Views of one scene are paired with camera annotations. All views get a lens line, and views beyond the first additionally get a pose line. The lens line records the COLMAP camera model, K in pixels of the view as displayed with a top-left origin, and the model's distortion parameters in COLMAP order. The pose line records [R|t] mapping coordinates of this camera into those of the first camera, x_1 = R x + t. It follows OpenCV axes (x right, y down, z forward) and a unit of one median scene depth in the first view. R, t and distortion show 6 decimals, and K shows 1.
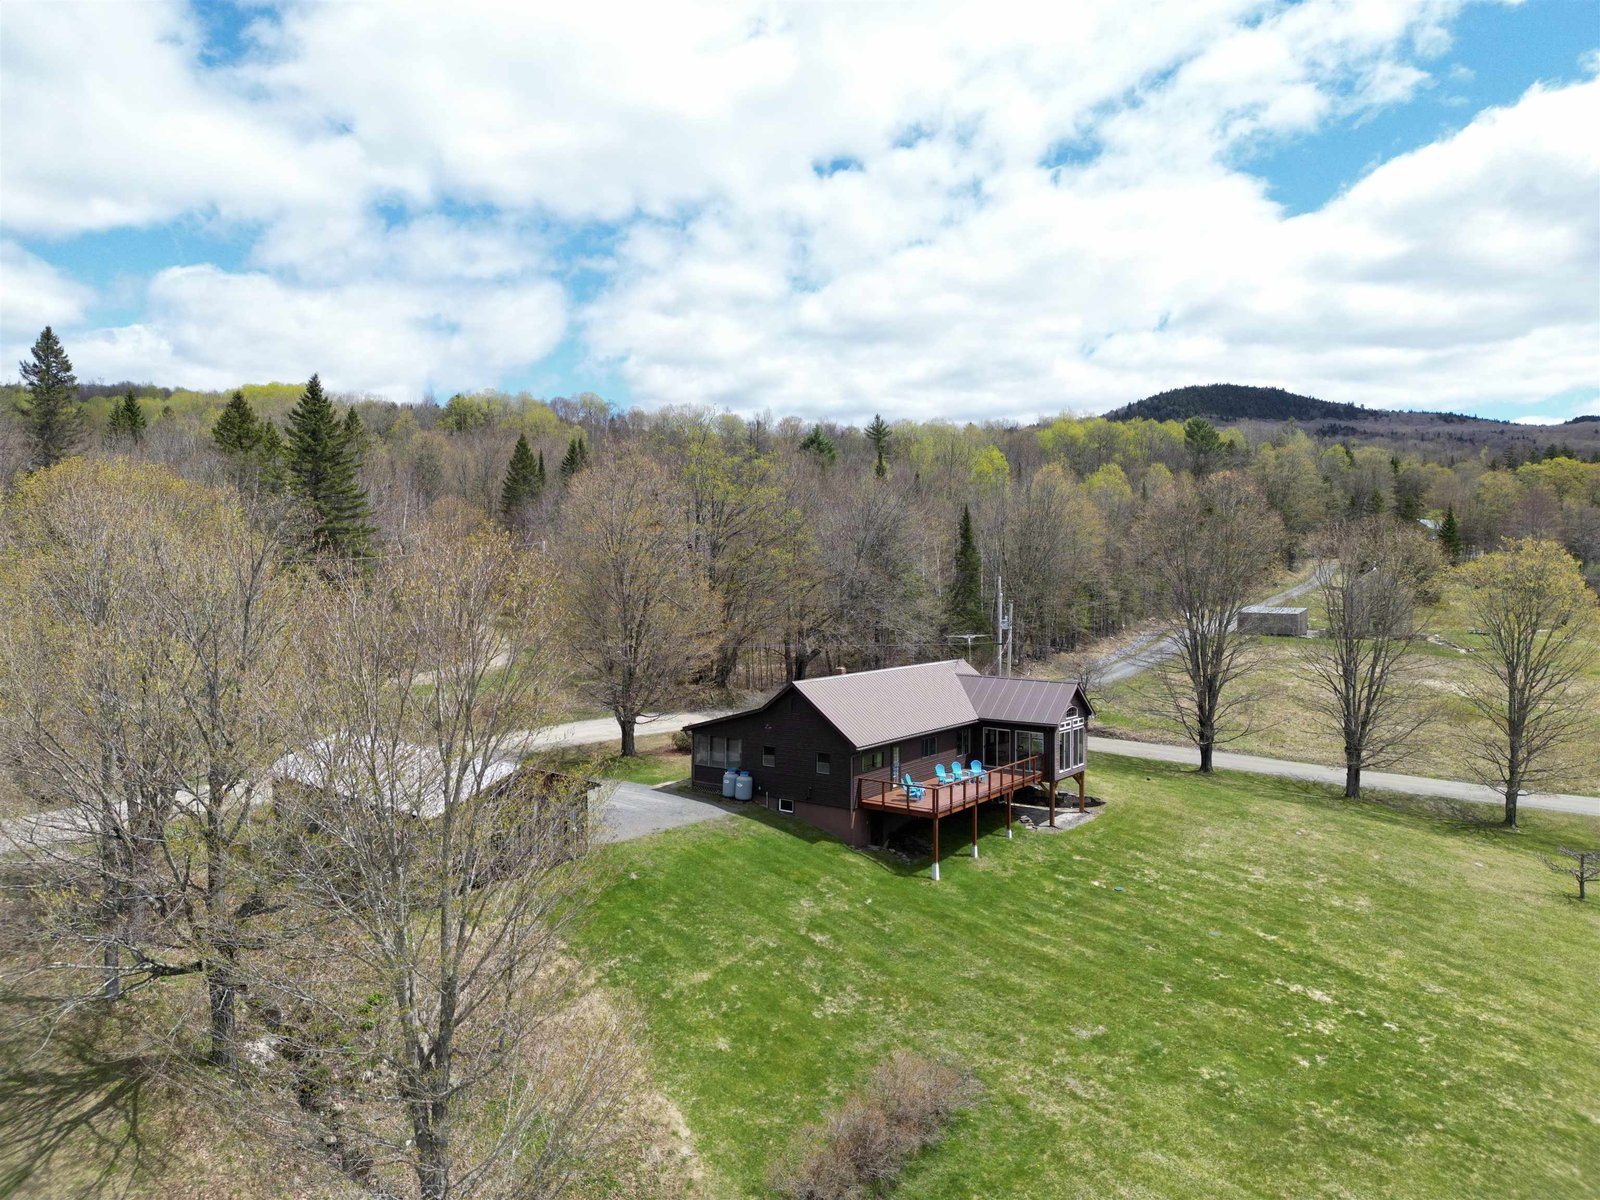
lens RADIAL K [[1136.8, 0, 805.8], [0, 1136.8, 598.4], [0, 0, 1]] dist [0.002785, -0.001474]
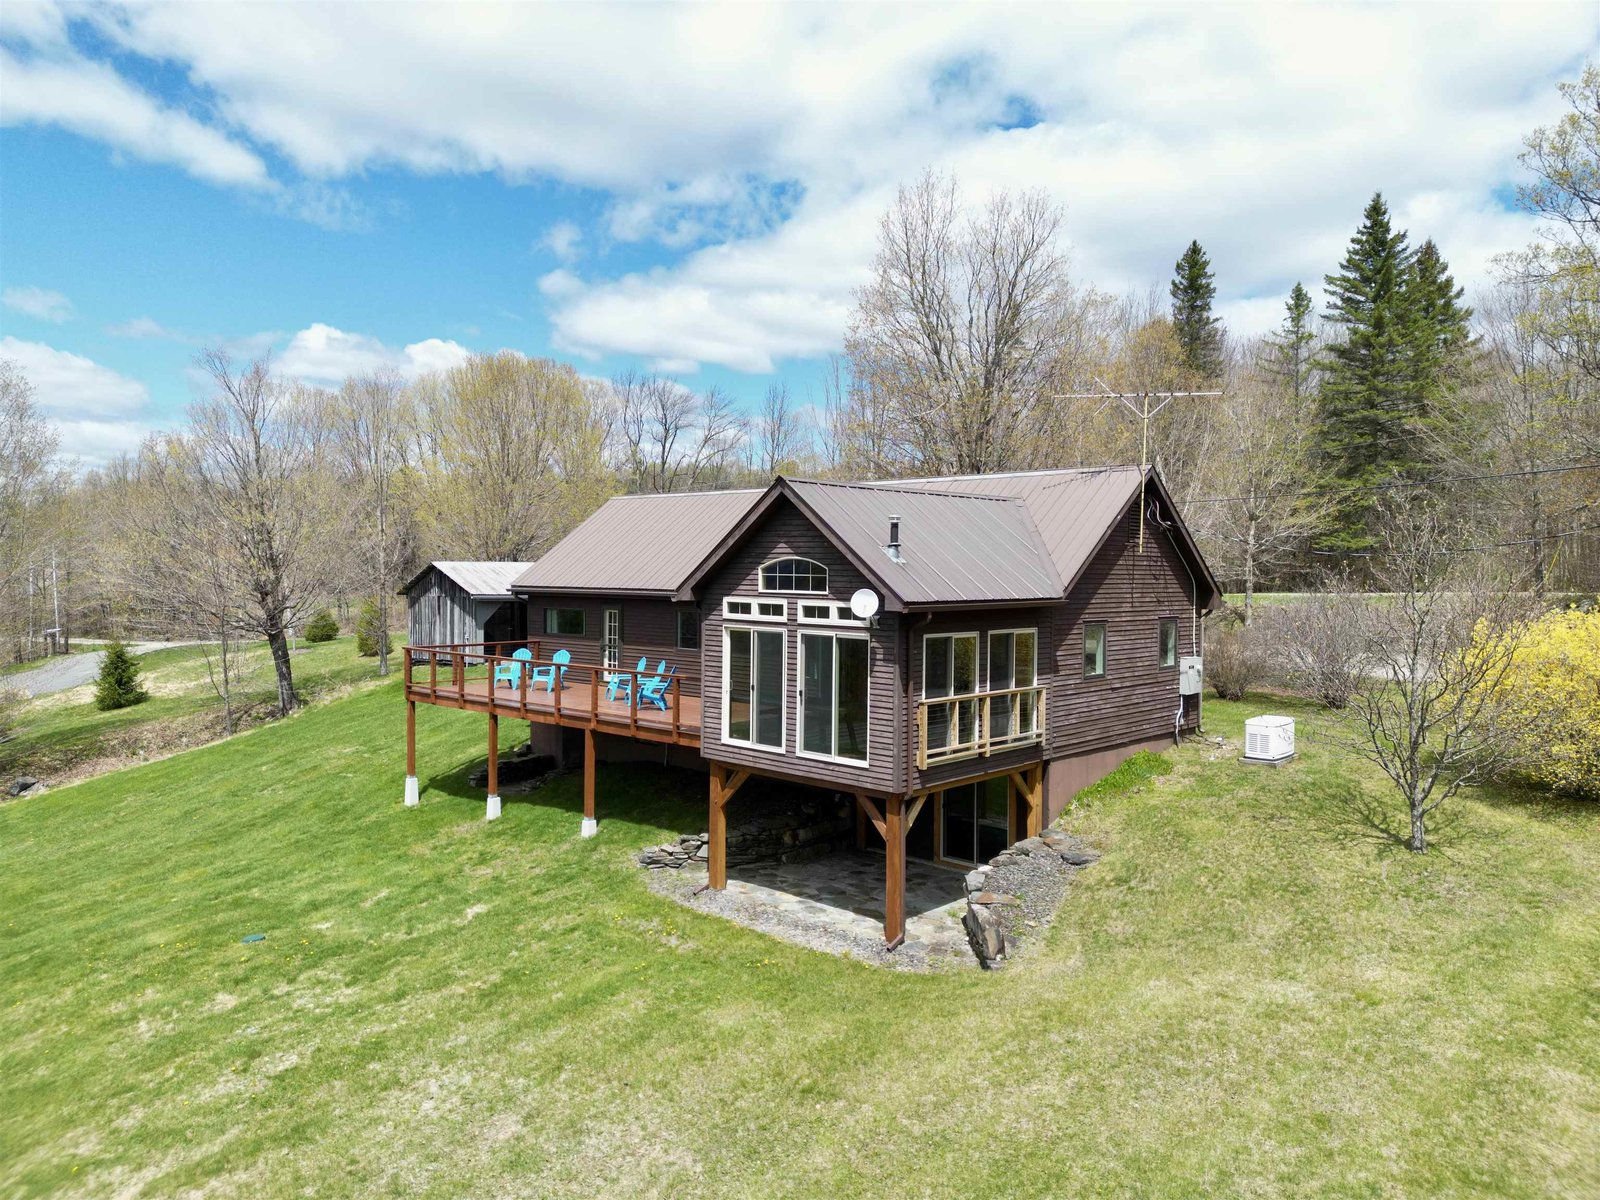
lens RADIAL K [[1136.8, 0, 805.8], [0, 1136.8, 598.4], [0, 0, 1]] dist [0.002785, -0.001474]
pose [[-0.111328, 0.015541, -0.993662, 0.540757], [-0.048228, 0.998615, 0.021022, 0.099402], [0.992613, 0.050262, -0.110425, 1.028848]]
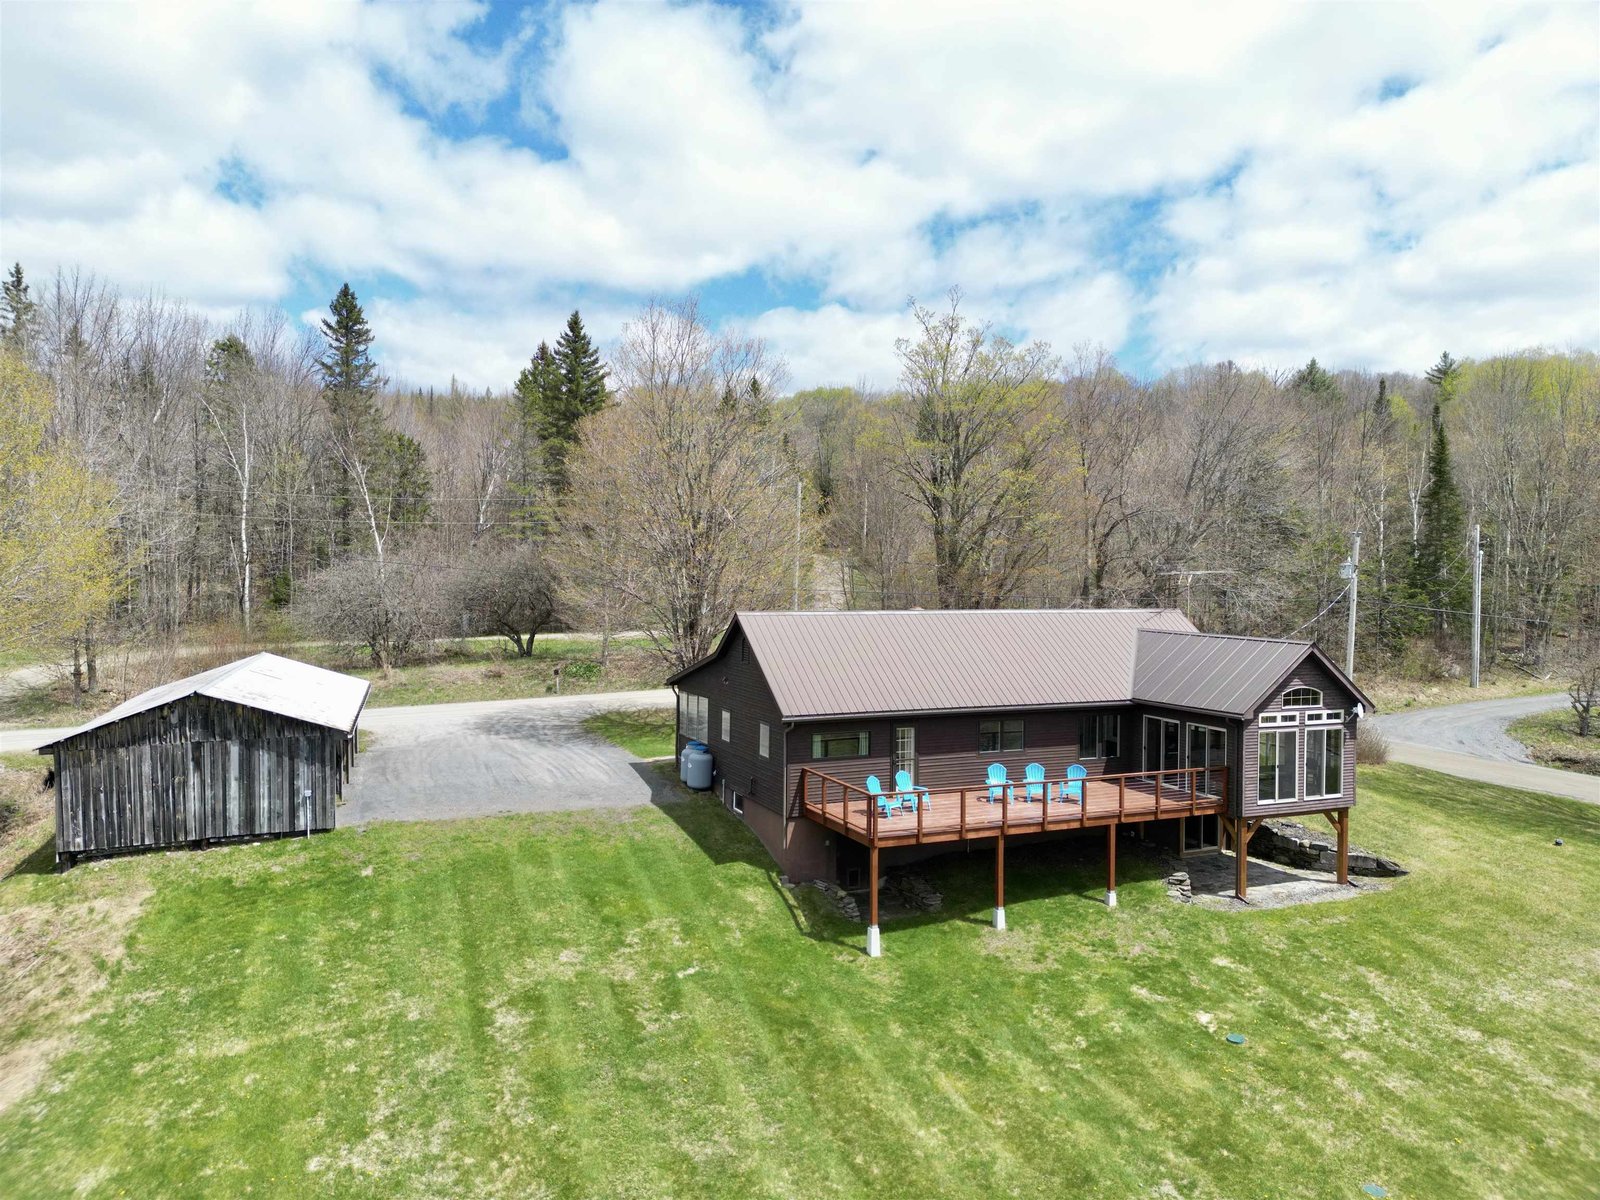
lens RADIAL K [[1136.8, 0, 805.8], [0, 1136.8, 598.4], [0, 0, 1]] dist [0.002785, -0.001474]
pose [[0.868062, 0.010523, -0.496345, 0.295751], [-0.018901, 0.999751, -0.011860, 0.063462], [0.496096, 0.019676, 0.868045, 0.401344]]
